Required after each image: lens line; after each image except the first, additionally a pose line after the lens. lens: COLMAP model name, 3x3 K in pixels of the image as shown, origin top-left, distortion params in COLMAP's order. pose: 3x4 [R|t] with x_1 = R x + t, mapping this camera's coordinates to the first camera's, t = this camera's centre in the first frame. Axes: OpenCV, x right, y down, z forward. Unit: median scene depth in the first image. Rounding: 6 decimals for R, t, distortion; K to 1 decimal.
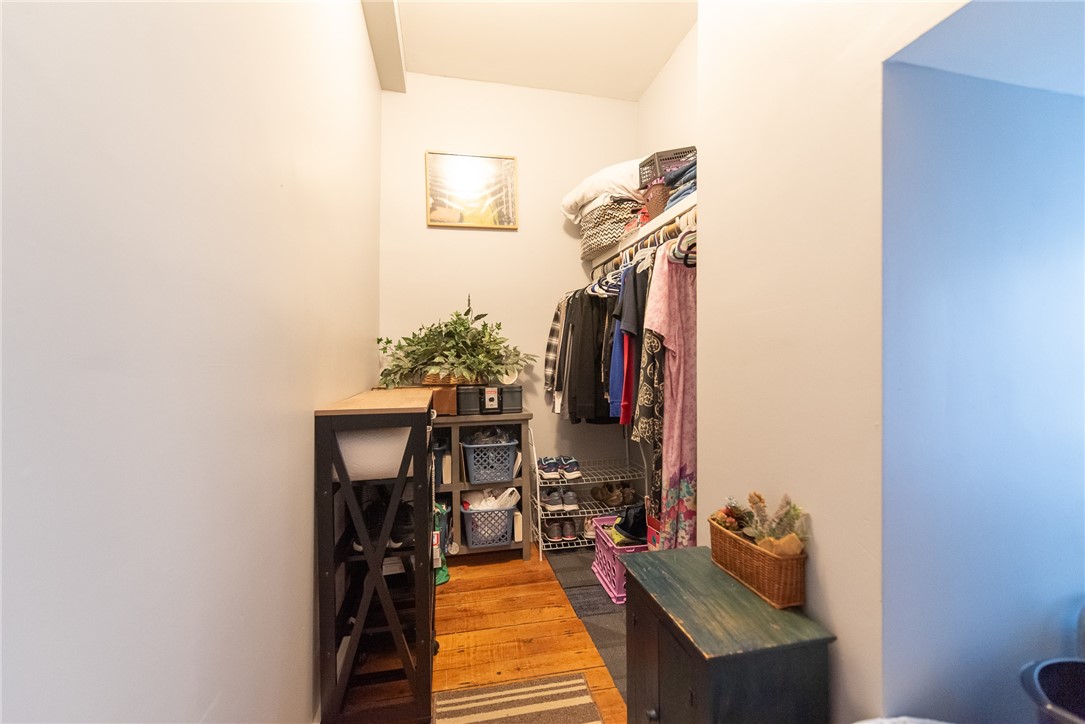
lens RADIAL K [[464.7, 0, 541.4], [0, 464.7, 364.7], [0, 0, 1]] dist [0.002122, 0.000821]
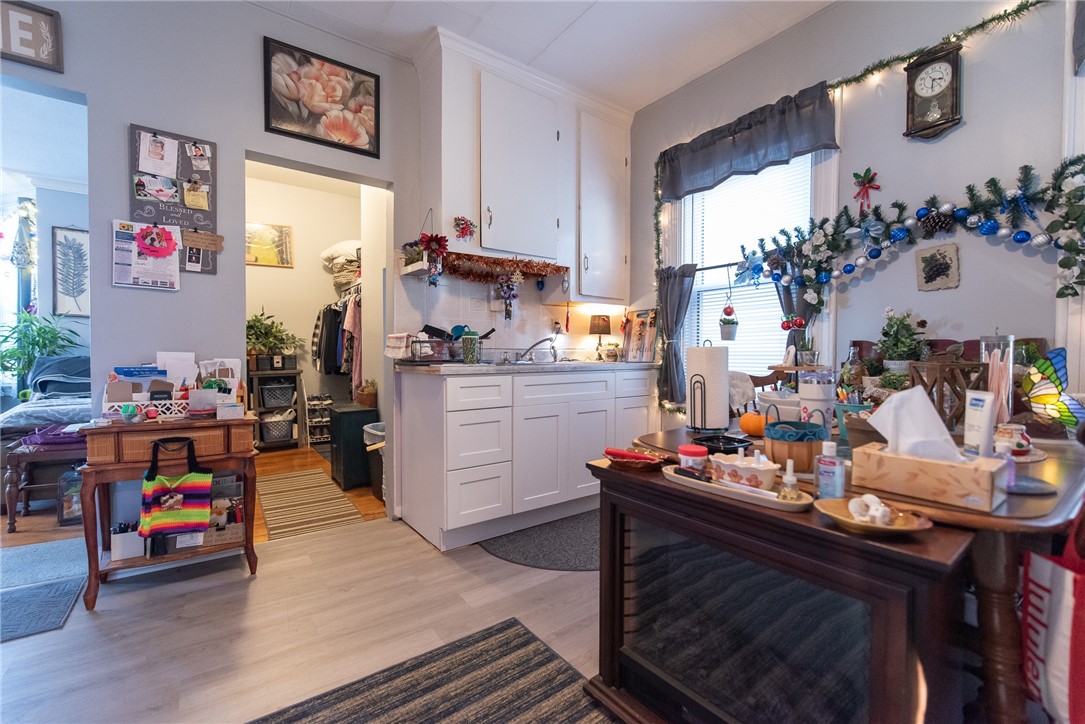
lens RADIAL K [[464.7, 0, 541.4], [0, 464.7, 364.7], [0, 0, 1]] dist [0.002122, 0.000821]
pose [[0.915797, -0.009480, 0.401531, 0.109136], [-0.001594, 0.999628, 0.027237, 0.030972], [-0.401639, -0.025583, 0.915440, -1.104666]]
